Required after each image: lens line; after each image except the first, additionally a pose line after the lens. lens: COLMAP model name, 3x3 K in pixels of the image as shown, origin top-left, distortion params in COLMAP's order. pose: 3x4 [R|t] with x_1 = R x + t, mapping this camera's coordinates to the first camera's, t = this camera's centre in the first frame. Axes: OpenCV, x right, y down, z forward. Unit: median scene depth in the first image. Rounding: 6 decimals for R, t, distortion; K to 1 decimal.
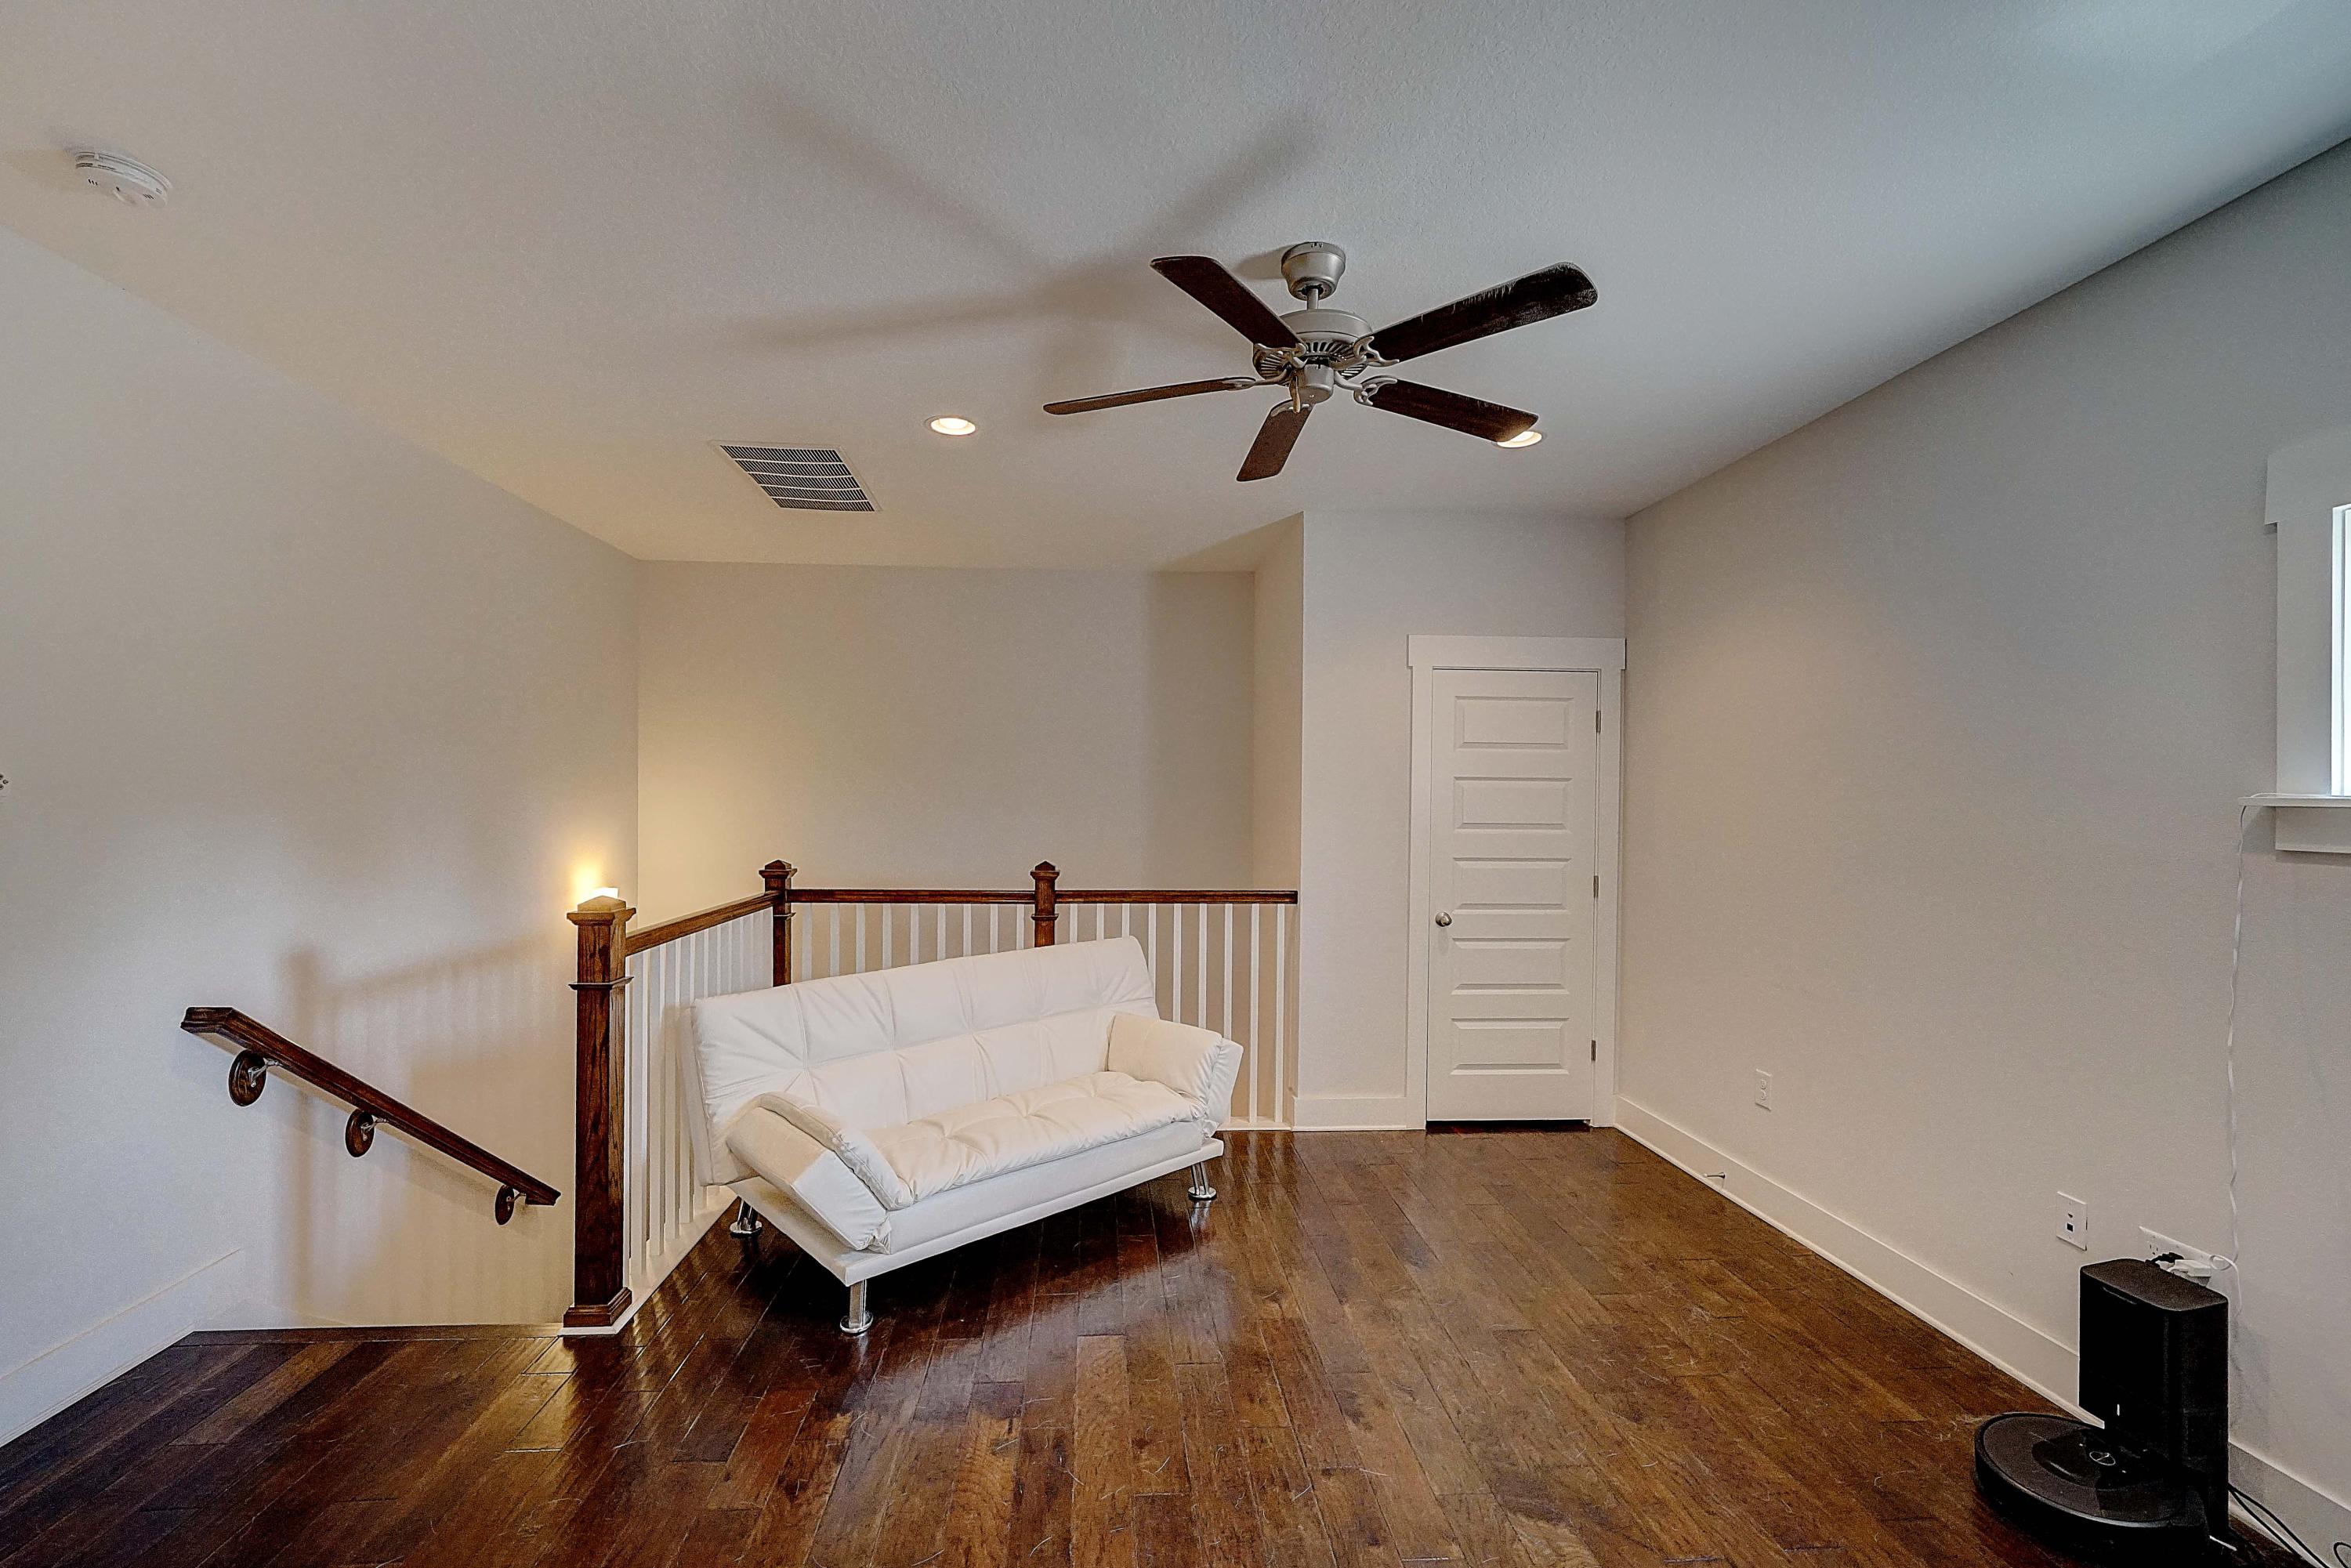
lens RADIAL K [[955.3, 0, 1125.8], [0, 955.3, 805.2], [0, 0, 1]] dist [-0.002302, -0.000085]
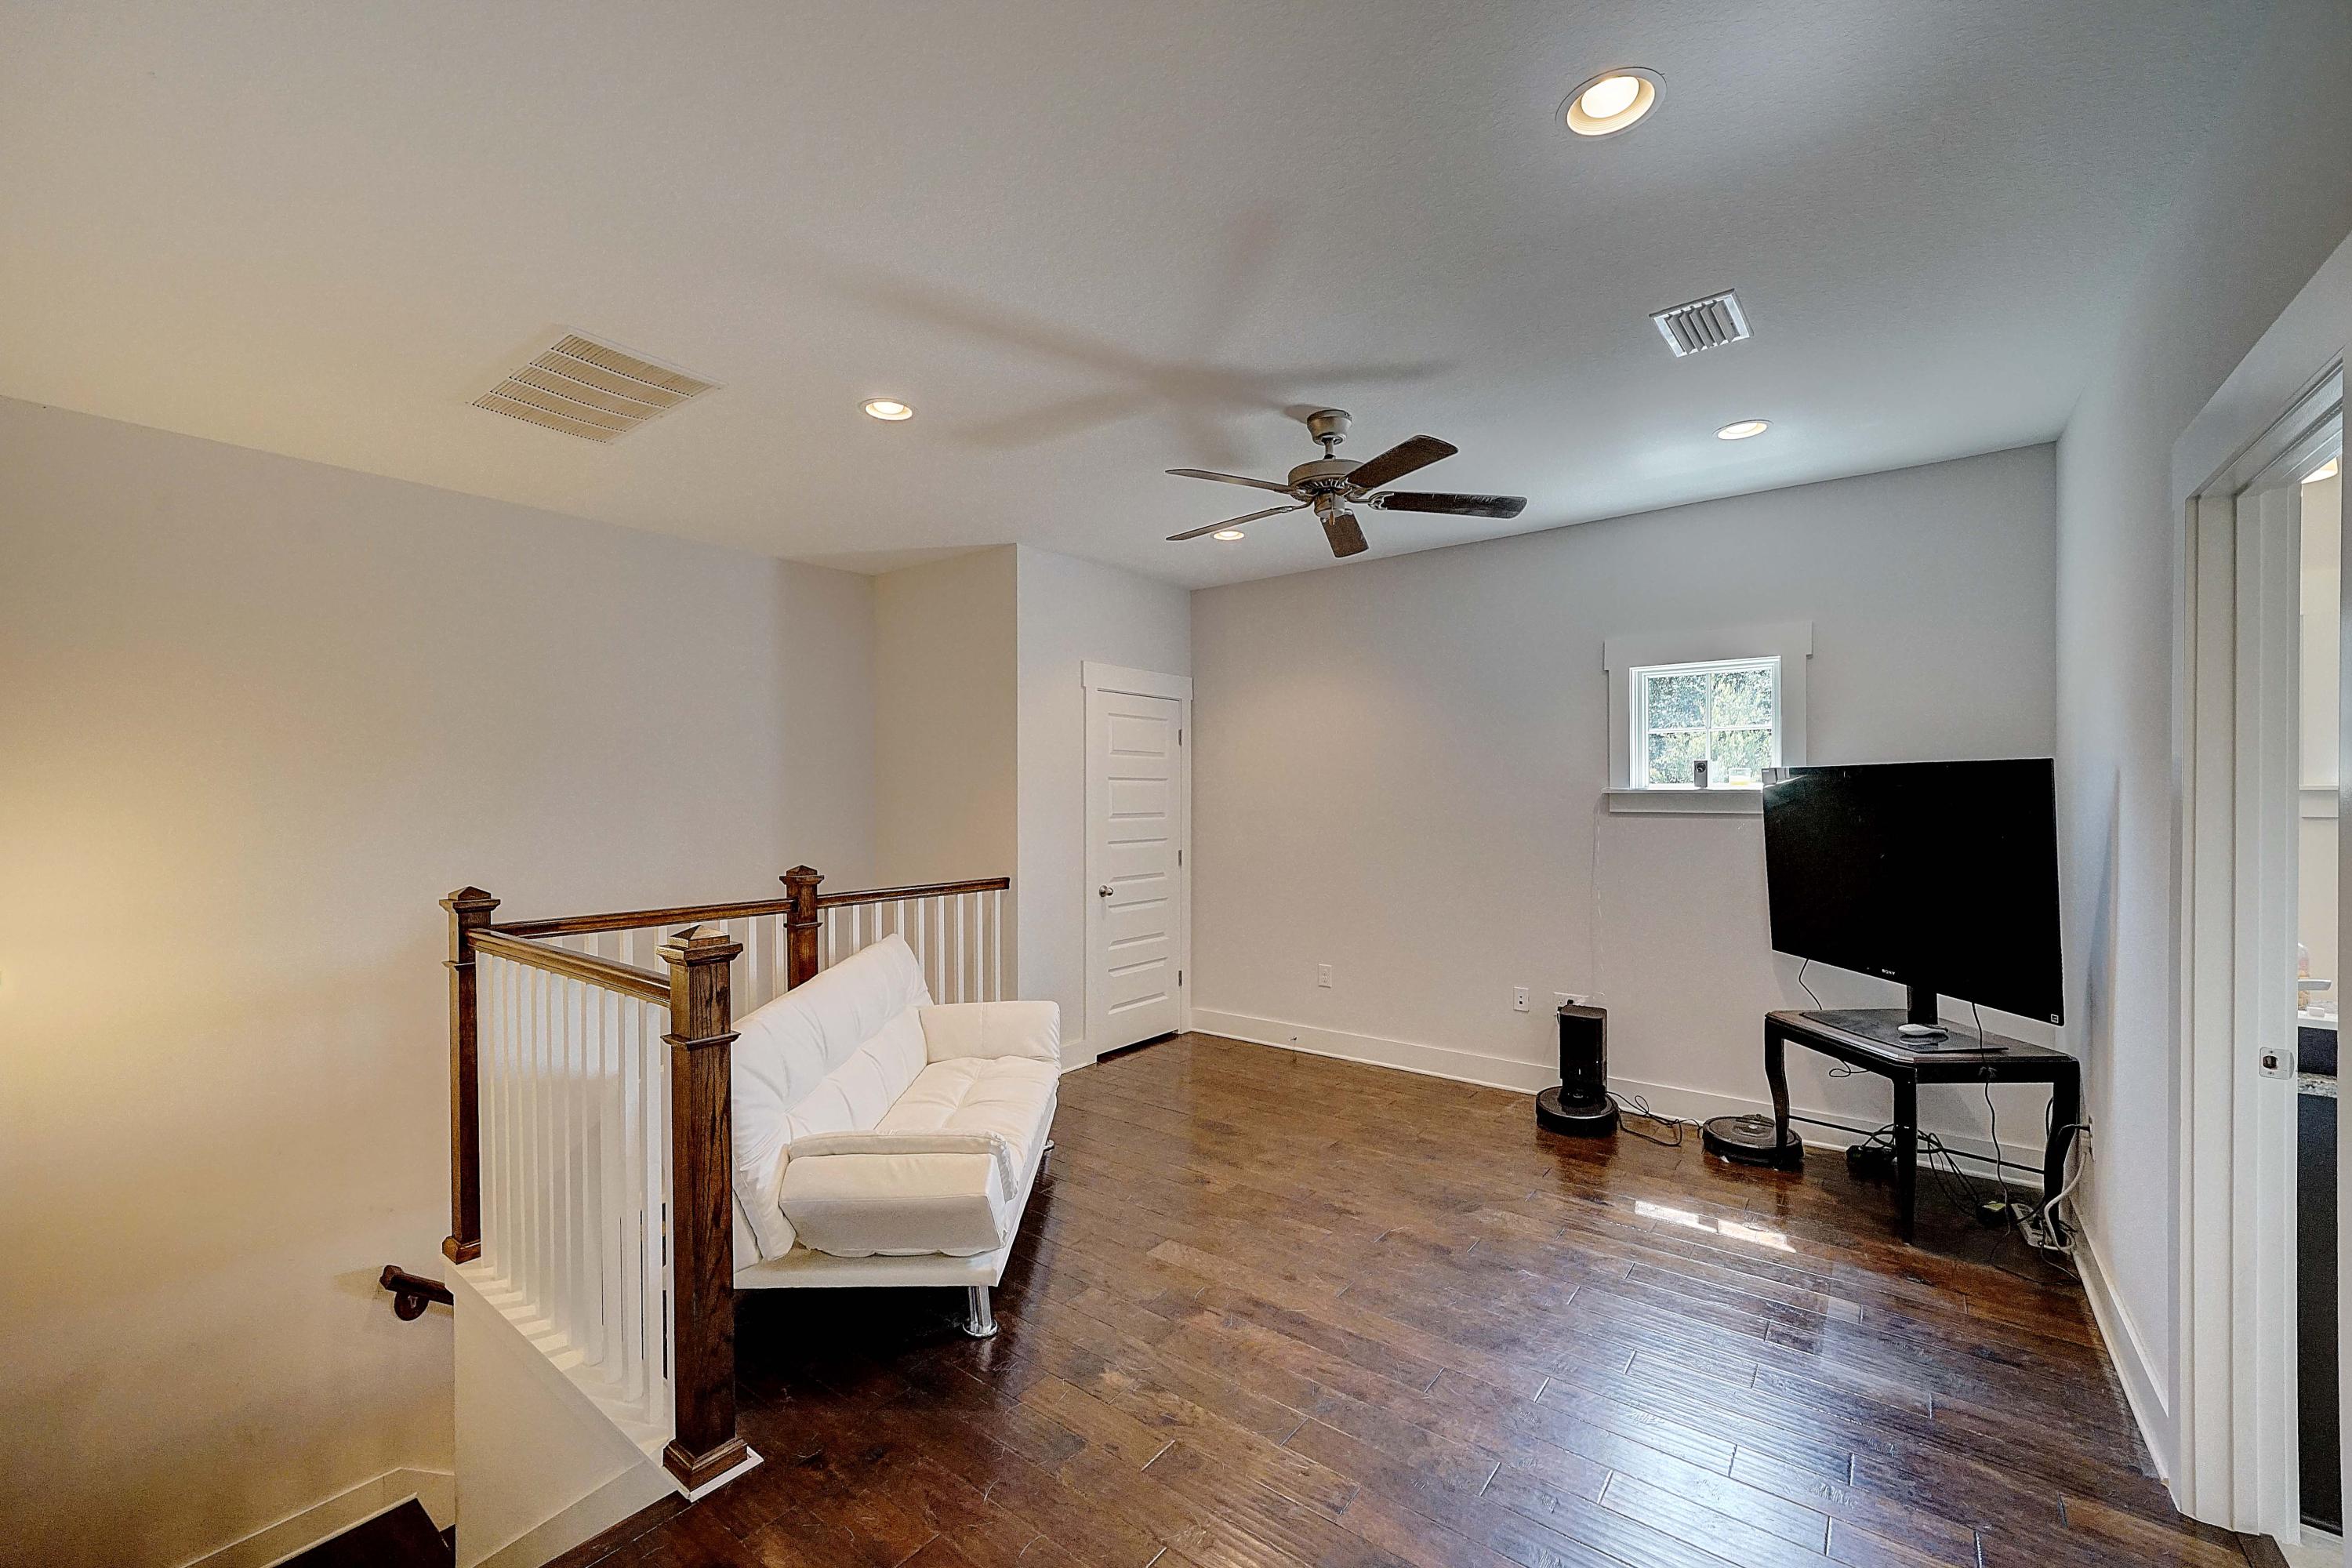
lens RADIAL K [[955.8, 0, 1126.3], [0, 955.8, 805.3], [0, 0, 1]] dist [-0.002302, -0.000085]
pose [[0.668674, -0.017411, 0.743352, -0.581664], [0.015825, 0.999833, 0.009183, -0.003837], [-0.743387, 0.005623, 0.668838, 0.142965]]
